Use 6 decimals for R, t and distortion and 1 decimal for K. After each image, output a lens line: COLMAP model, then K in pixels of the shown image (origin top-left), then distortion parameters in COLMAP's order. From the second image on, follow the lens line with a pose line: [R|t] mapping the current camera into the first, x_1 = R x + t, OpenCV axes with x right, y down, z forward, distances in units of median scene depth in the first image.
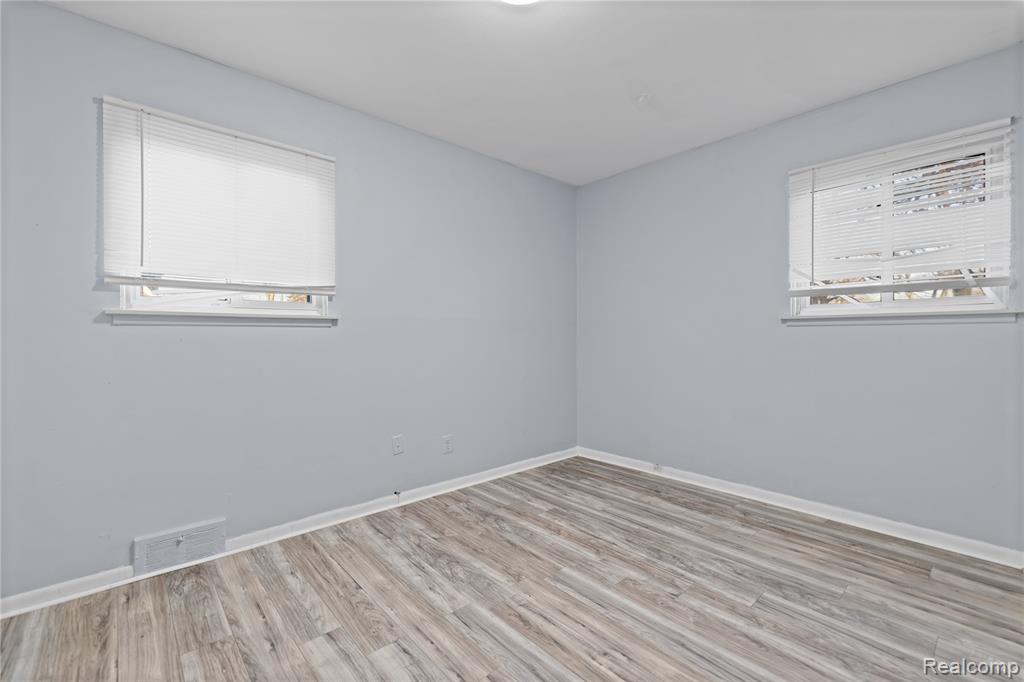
lens RADIAL K [[446.8, 0, 512.0], [0, 446.8, 341.0], [0, 0, 1]] dist [0.000896, 0.000194]
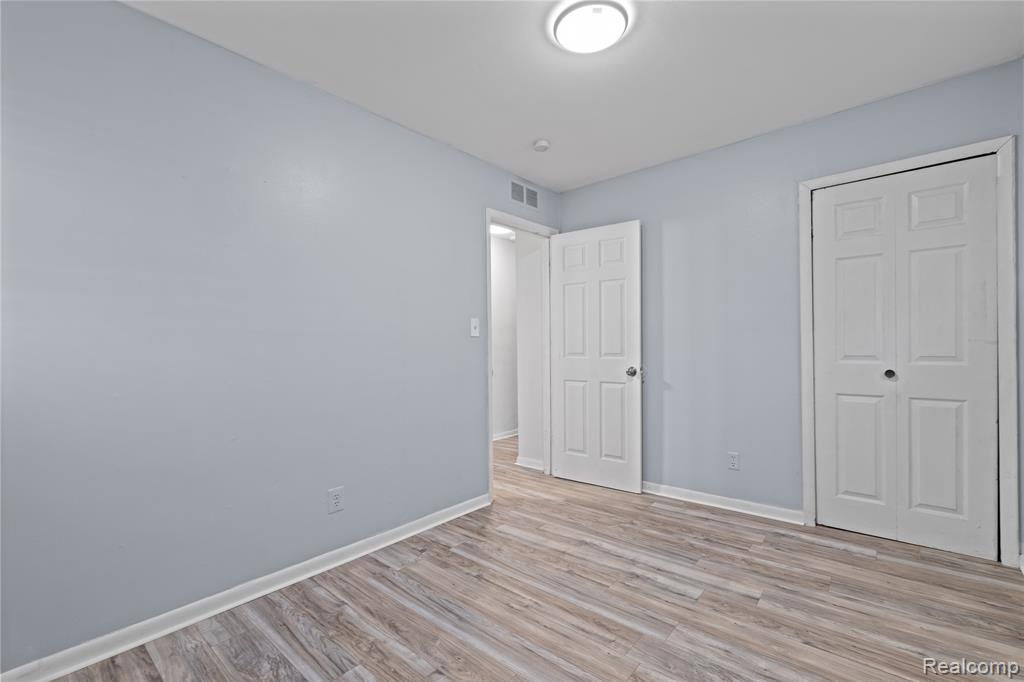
lens RADIAL K [[446.8, 0, 512.0], [0, 446.8, 341.0], [0, 0, 1]] dist [0.000896, 0.000194]
pose [[-0.991328, 0.016548, -0.130364, 0.358237], [0.016426, 0.999863, 0.002015, -0.039701], [0.130379, -0.000144, -0.991464, 2.000331]]
